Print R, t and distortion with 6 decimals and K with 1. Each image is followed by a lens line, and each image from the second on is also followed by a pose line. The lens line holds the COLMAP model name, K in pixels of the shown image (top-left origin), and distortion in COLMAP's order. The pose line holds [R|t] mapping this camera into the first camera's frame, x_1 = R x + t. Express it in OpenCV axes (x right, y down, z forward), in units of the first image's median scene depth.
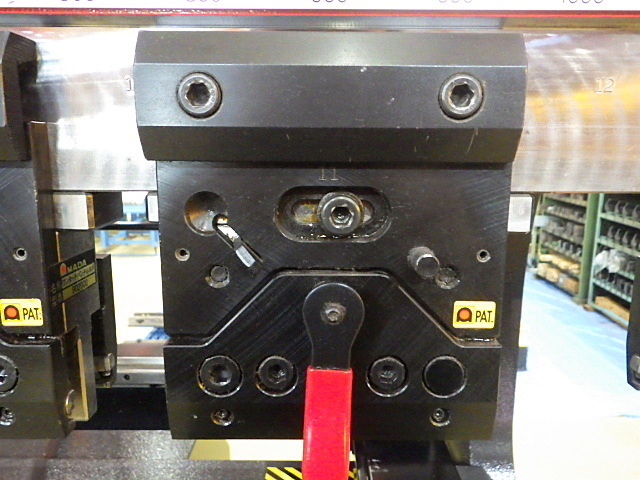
lens RADIAL K [[524.0, 0, 319.5], [0, 524.0, 242.2], [0, 0, 1]] dist [0.007617, 0.006985]
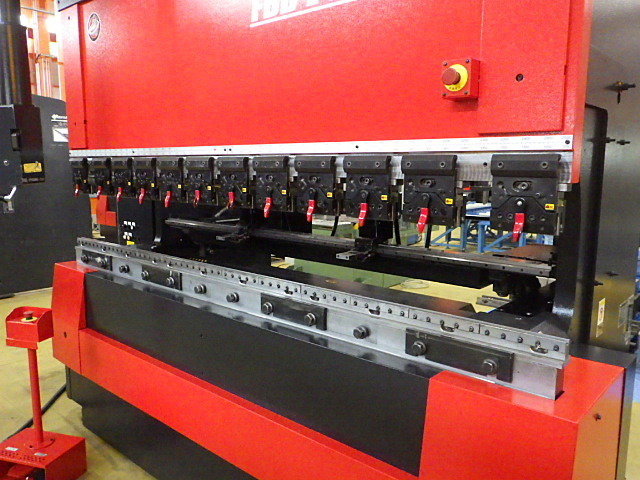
lens RADIAL K [[524.0, 0, 320.7], [0, 524.0, 239.6], [0, 0, 1]] dist [0.007617, 0.006985]
pose [[0.744573, 0.095545, -0.660667, 2.990344], [-0.129198, 0.991616, -0.002200, 0.726725], [0.654918, 0.086995, 0.750675, -4.076621]]
